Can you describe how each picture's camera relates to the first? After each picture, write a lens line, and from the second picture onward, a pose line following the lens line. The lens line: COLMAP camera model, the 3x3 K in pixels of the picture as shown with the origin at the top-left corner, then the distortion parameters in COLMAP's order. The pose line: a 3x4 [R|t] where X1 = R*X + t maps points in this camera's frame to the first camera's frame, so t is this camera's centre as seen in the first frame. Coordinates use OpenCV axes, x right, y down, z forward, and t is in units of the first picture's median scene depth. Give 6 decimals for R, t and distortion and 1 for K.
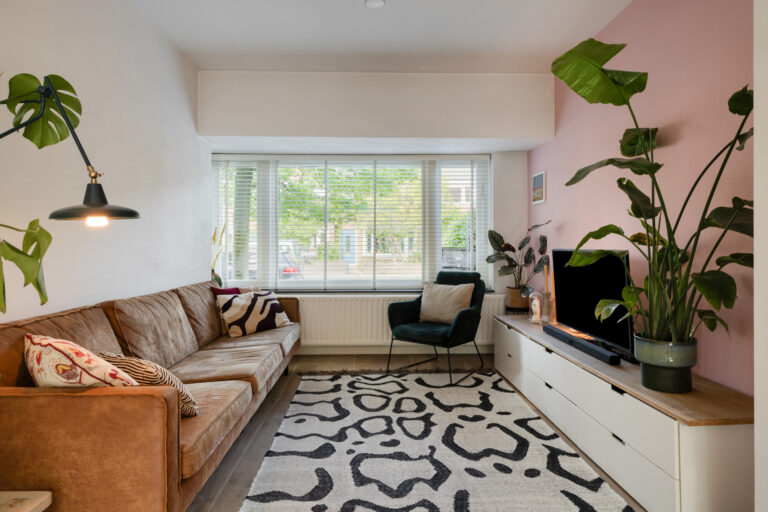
lens RADIAL K [[440.9, 0, 384.0], [0, 440.9, 252.3], [0, 0, 1]] dist [0.005158, 0.001940]
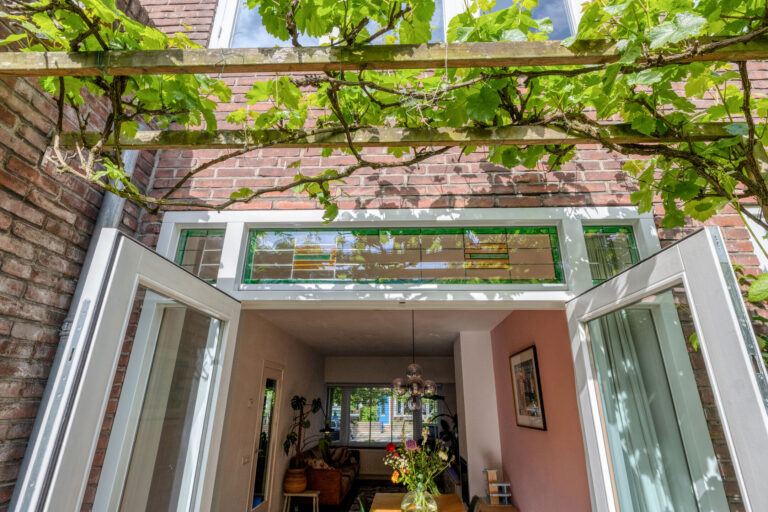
lens RADIAL K [[385.7, 0, 386.3], [0, 385.7, 252.1], [0, 0, 1]] dist [-0.006980, -0.000813]
pose [[0.996956, -0.019428, -0.075509, 0.137221], [-0.009926, 0.928951, -0.370071, -0.133075], [0.077334, 0.369694, 0.925930, -1.393467]]
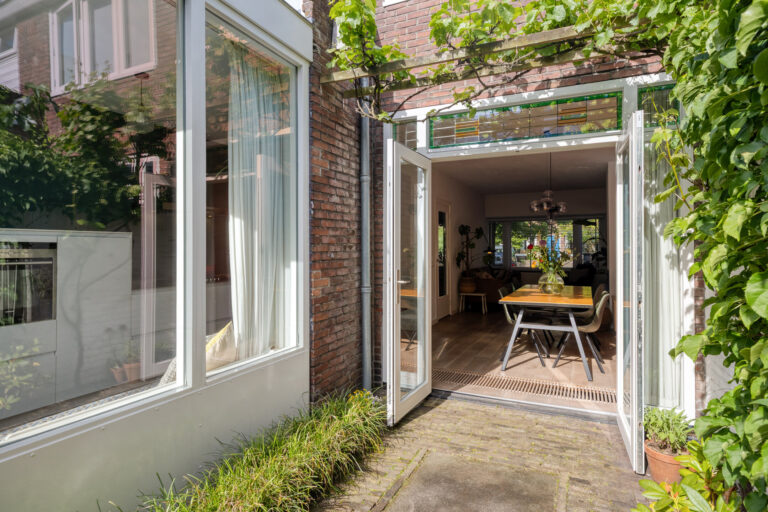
lens RADIAL K [[440.9, 0, 382.1], [0, 440.9, 253.1], [0, 0, 1]] dist [0.005158, 0.001940]
pose [[0.891219, 0.001510, -0.453571, 0.300517], [-0.000758, 0.999998, 0.001840, -0.024512], [0.453573, -0.001297, 0.891218, -1.950616]]
